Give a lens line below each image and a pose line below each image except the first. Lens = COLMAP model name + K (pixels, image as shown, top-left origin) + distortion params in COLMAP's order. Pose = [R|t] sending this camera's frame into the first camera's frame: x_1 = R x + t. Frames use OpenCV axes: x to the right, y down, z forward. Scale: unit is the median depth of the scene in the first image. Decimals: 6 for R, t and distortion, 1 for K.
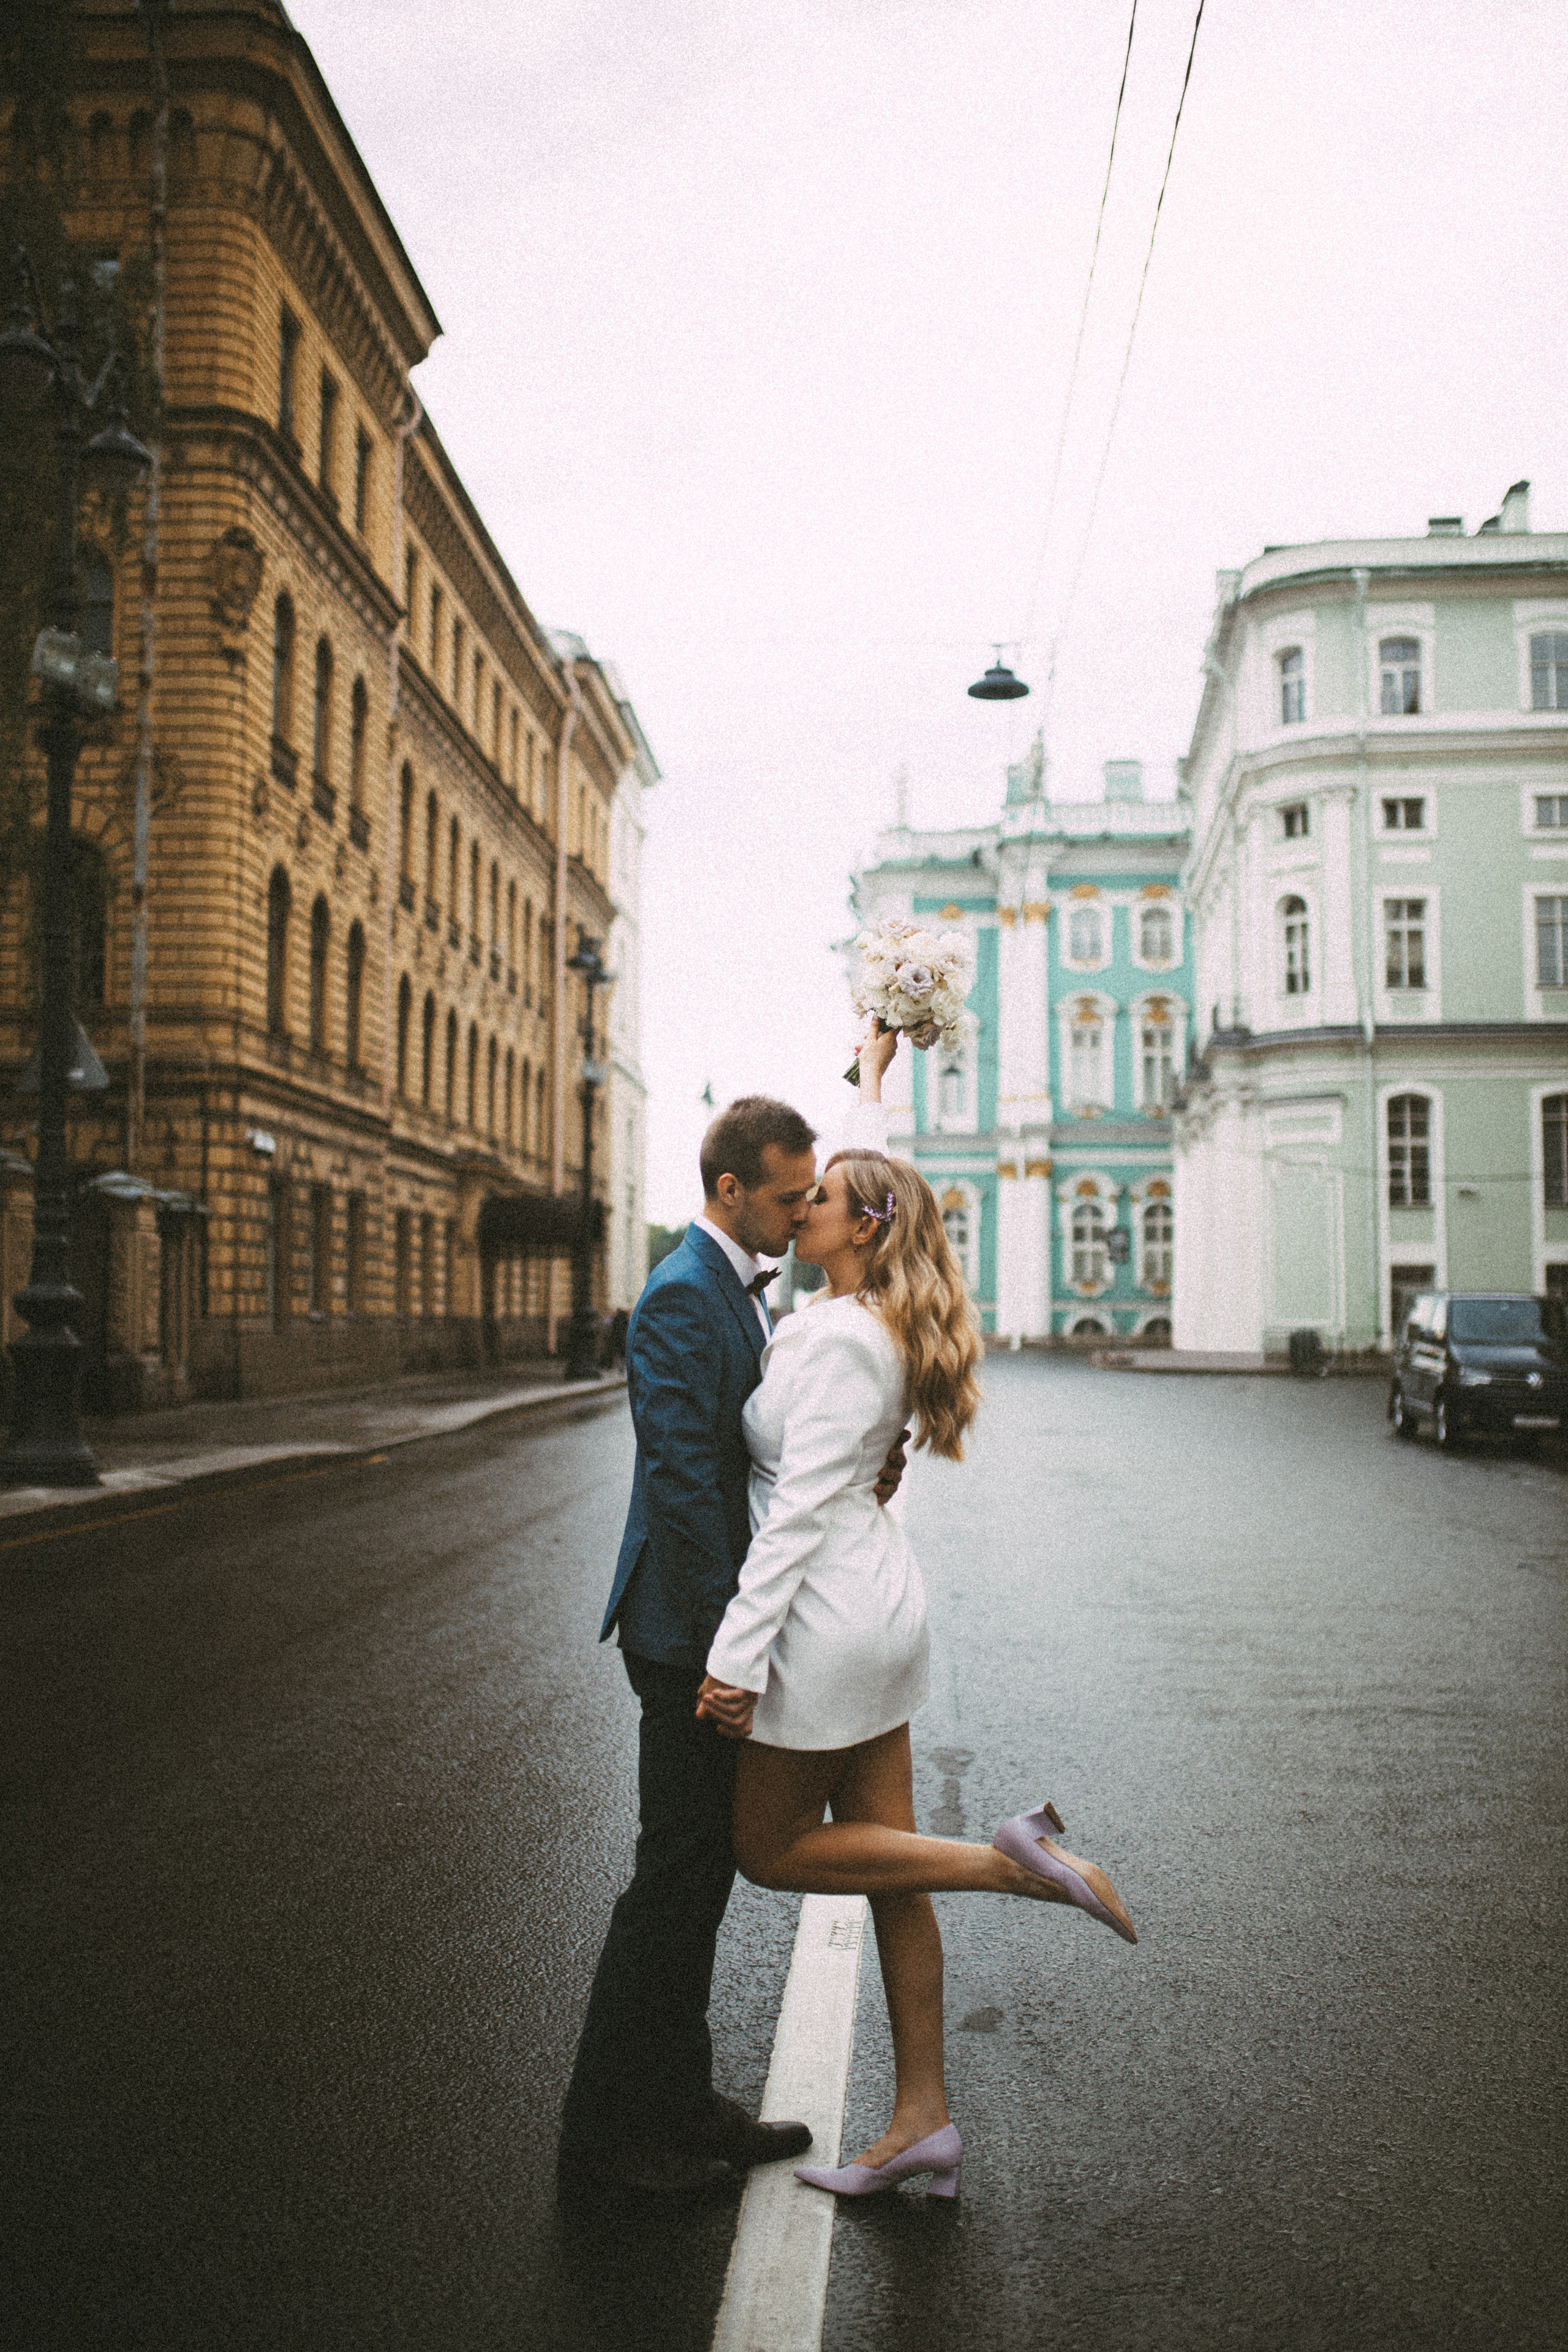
lens RADIAL K [[2203.0, 0, 824.6], [0, 2203.0, 1176.8], [0, 0, 1]] dist [-0.080766, 0.101315]
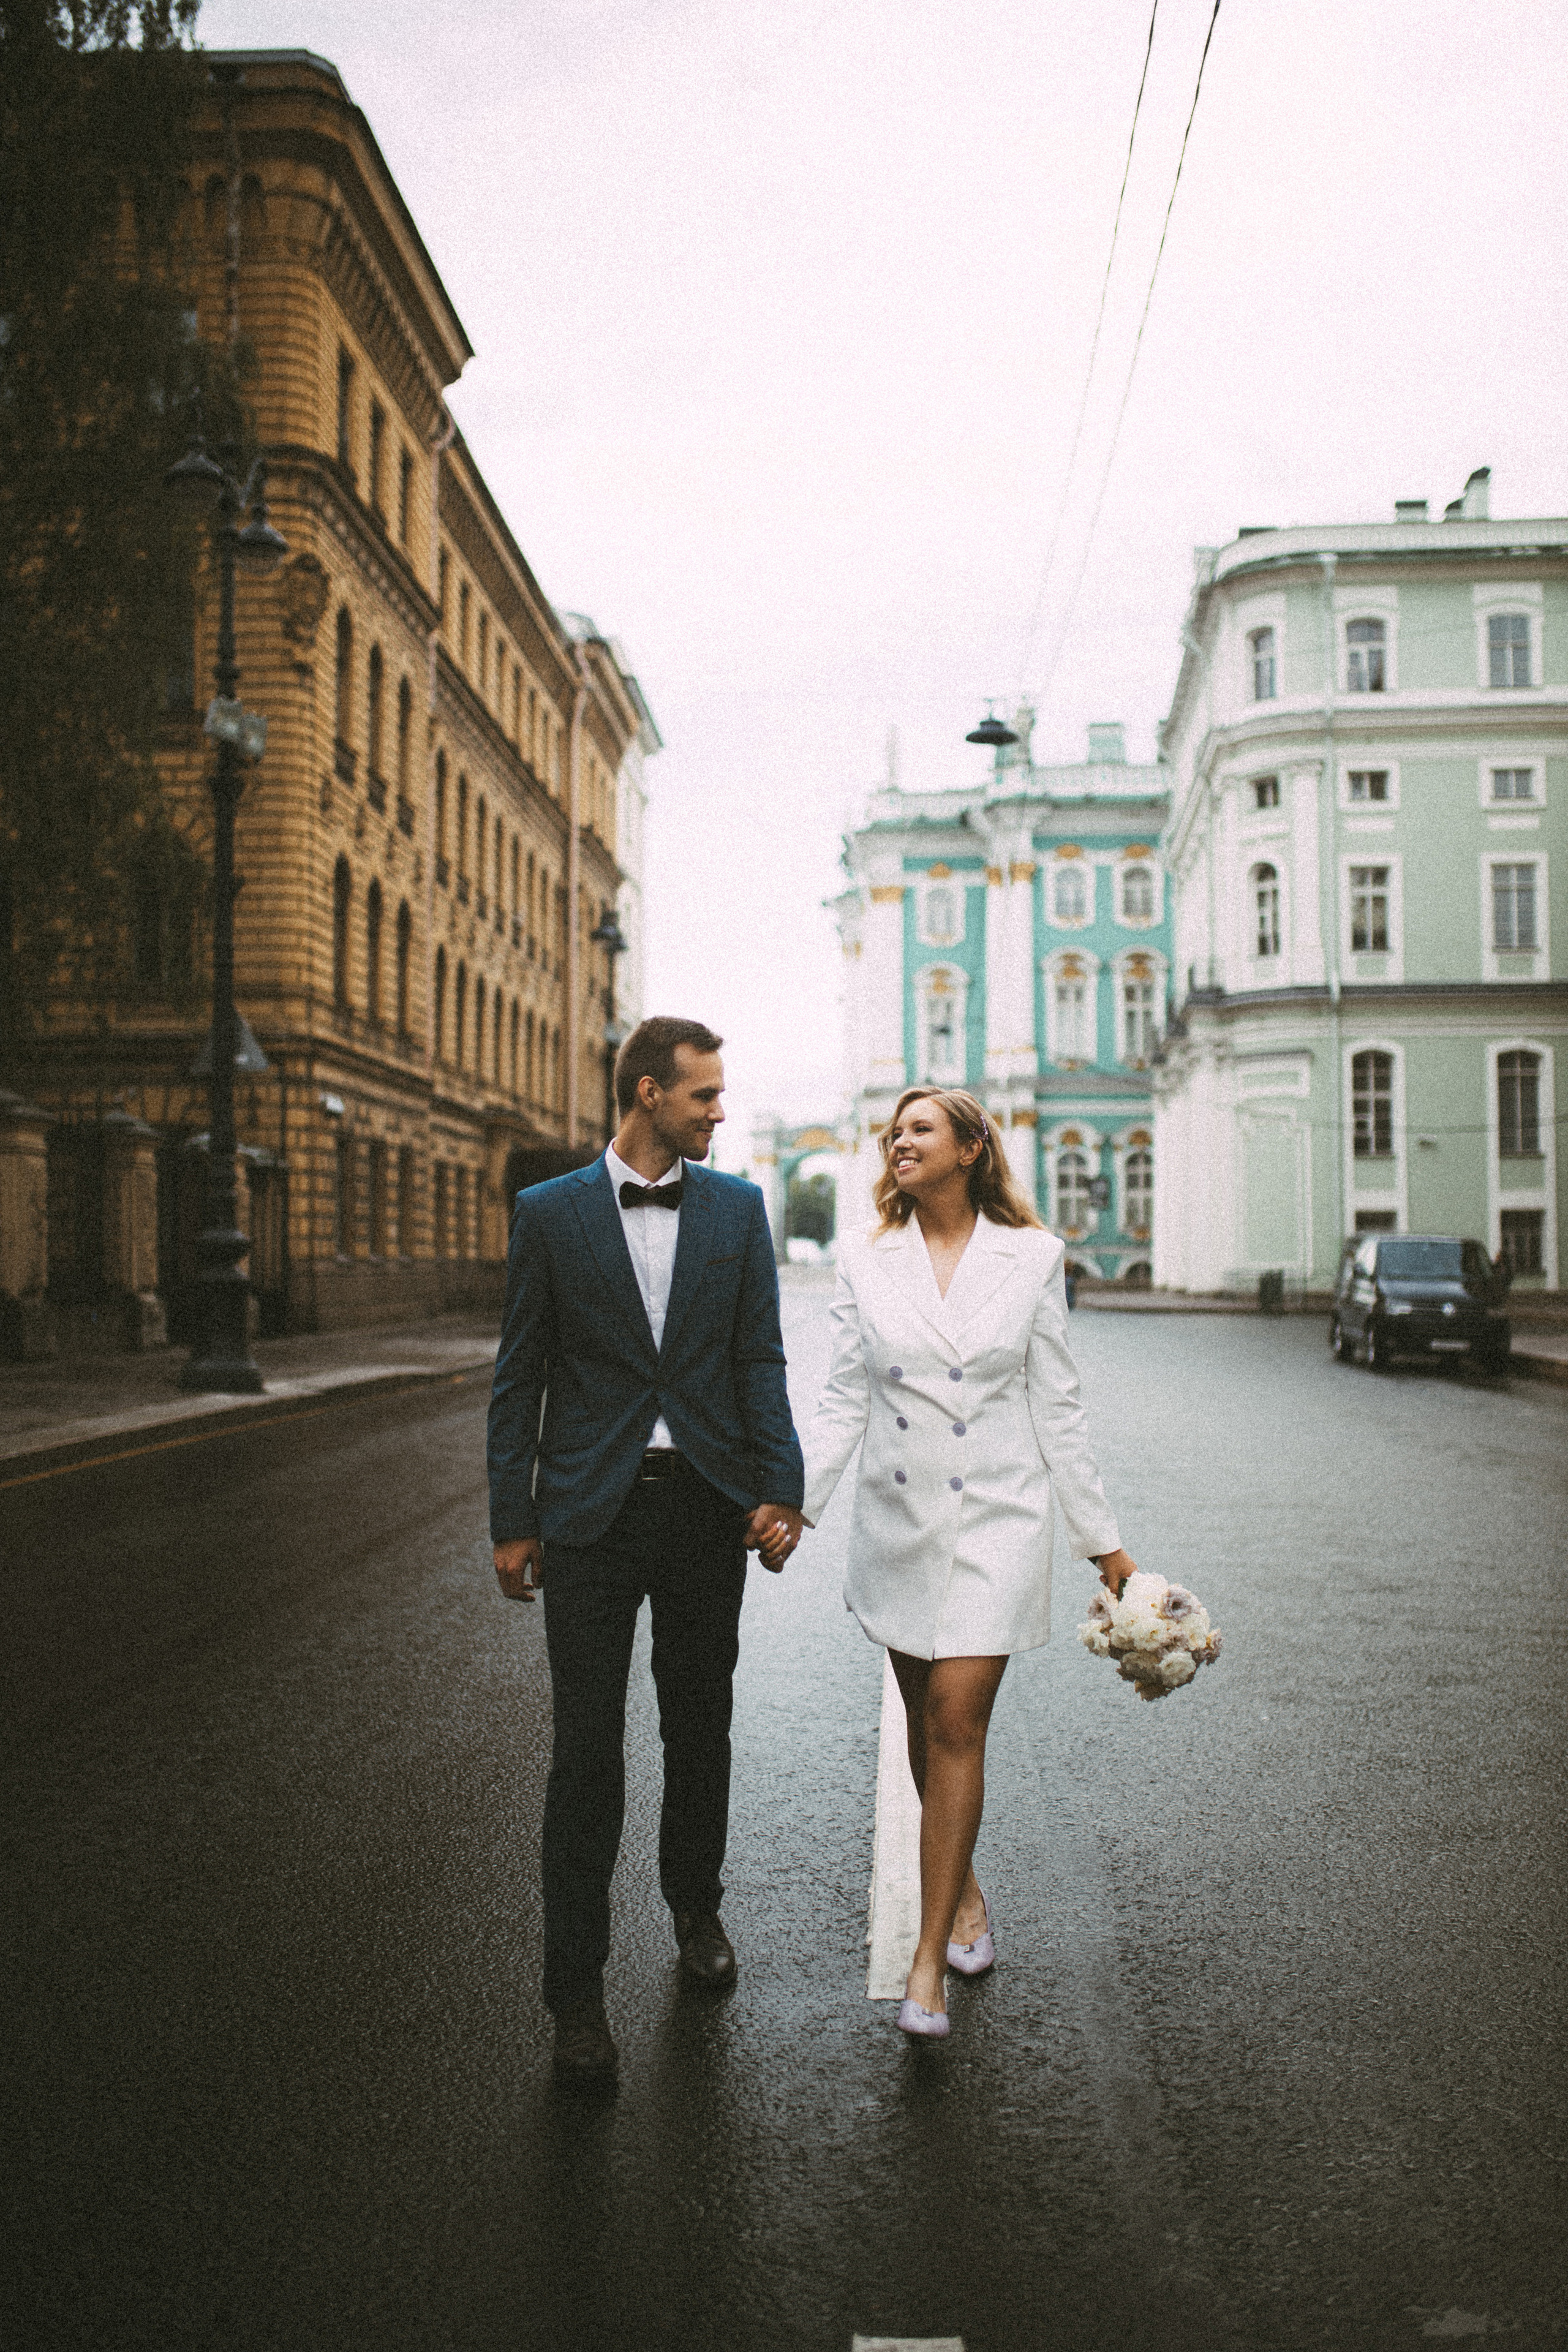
lens RADIAL K [[2288.4, 0, 785.4], [0, 2288.4, 1172.4], [0, 0, 1]] dist [-0.087275, 0.099098]
pose [[0.999970, -0.002387, -0.007394, -0.010898], [0.002556, 0.999733, 0.022953, -0.004820], [0.007337, -0.022971, 0.999709, -0.112547]]
